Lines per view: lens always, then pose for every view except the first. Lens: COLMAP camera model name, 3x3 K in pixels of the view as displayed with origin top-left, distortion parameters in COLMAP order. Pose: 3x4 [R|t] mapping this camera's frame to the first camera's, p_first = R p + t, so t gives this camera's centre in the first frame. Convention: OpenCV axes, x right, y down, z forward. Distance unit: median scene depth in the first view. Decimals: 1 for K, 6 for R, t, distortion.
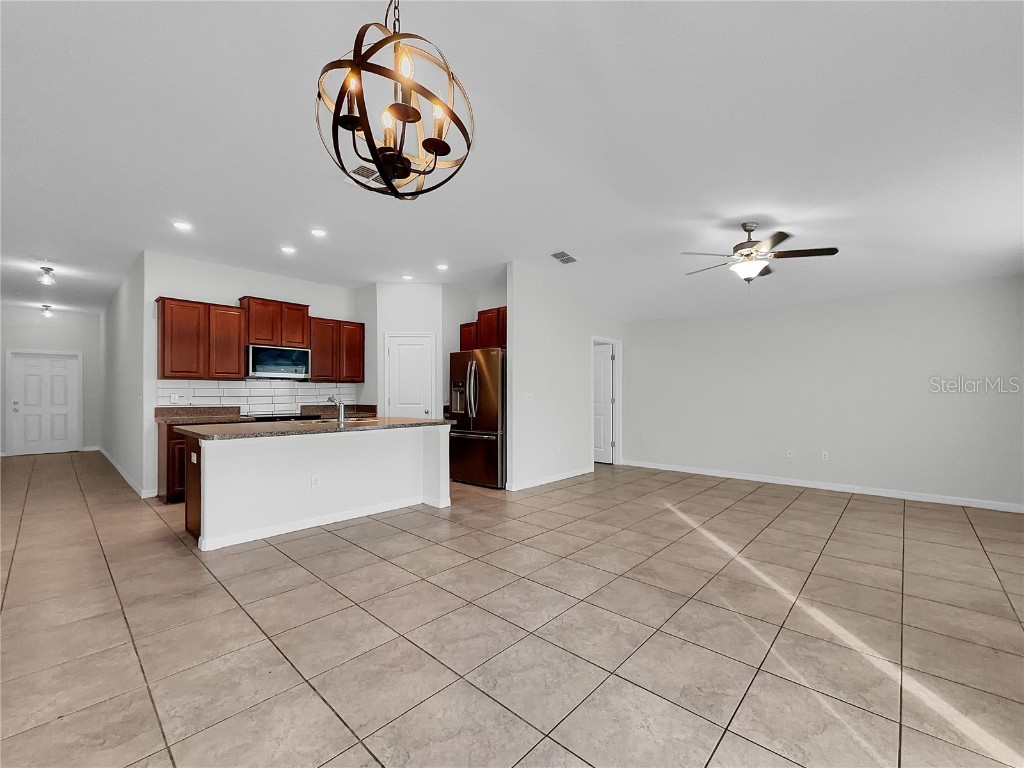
lens RADIAL K [[430.6, 0, 503.7], [0, 430.6, 407.1], [0, 0, 1]] dist [-0.001658, 0.000520]
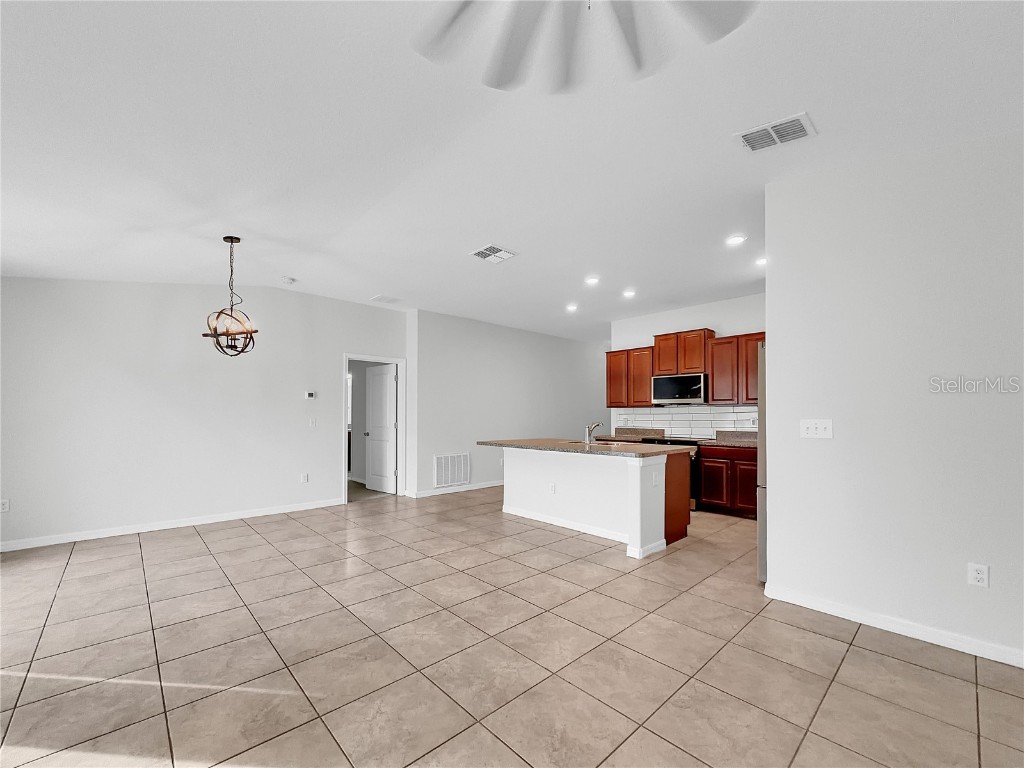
lens RADIAL K [[418.2, 0, 518.7], [0, 418.2, 418.3], [0, 0, 1]] dist [0.003519, -0.000150]
pose [[-0.057974, 0.004985, -0.998306, 0.974339], [-0.030925, 0.999499, 0.006787, -0.046726], [0.997839, 0.031266, -0.057791, 1.183285]]
